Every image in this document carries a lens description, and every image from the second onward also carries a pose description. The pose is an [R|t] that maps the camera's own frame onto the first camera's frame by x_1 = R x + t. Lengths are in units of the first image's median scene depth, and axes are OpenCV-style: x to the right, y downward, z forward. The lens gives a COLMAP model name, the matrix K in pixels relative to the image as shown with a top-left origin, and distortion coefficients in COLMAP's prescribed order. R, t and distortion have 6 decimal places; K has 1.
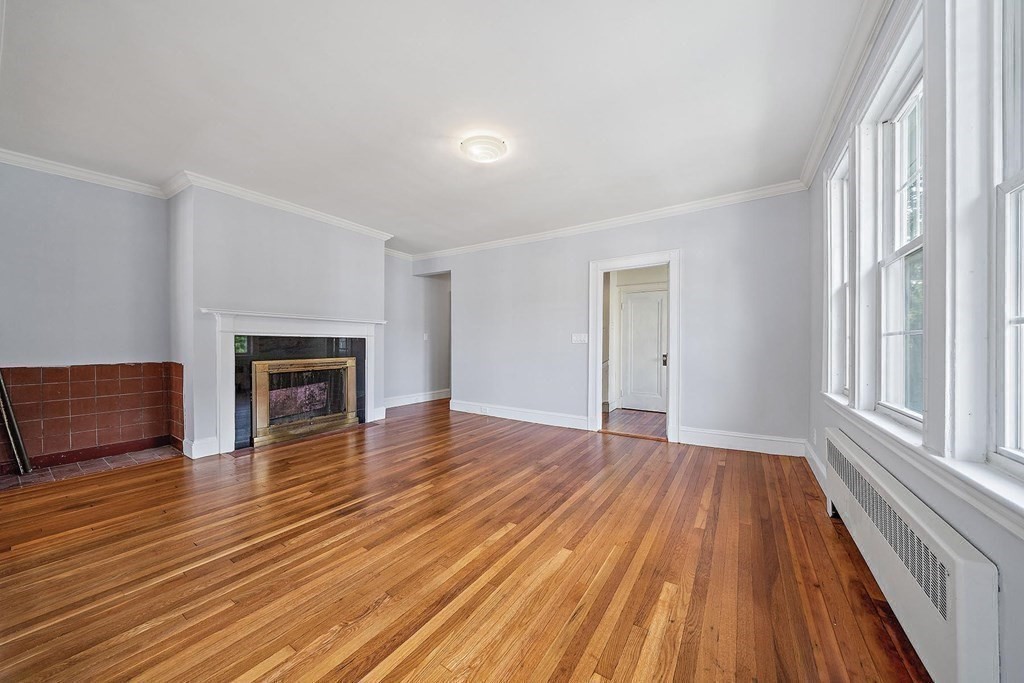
lens RADIAL K [[349.9, 0, 511.1], [0, 349.9, 344.4], [0, 0, 1]] dist [-0.002701, -0.000259]
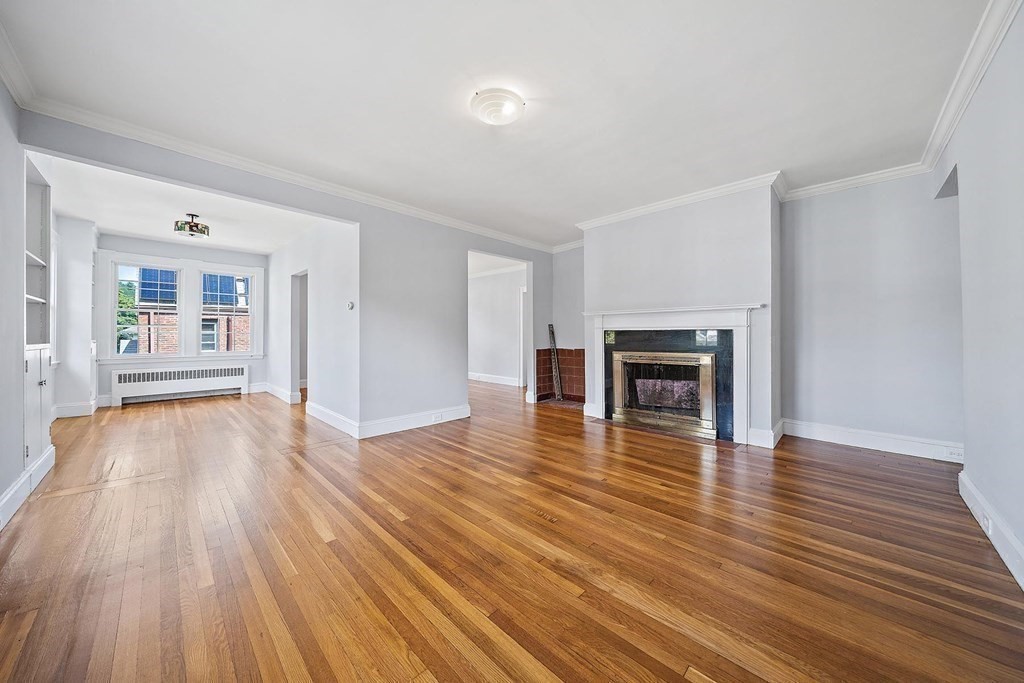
lens RADIAL K [[349.9, 0, 510.6], [0, 349.9, 334.6], [0, 0, 1]] dist [-0.002701, -0.000259]
pose [[-0.195590, -0.008282, -0.980651, 0.617517], [-0.002139, 0.999966, -0.008019, -0.000010], [0.980683, 0.000530, -0.195601, 0.999126]]
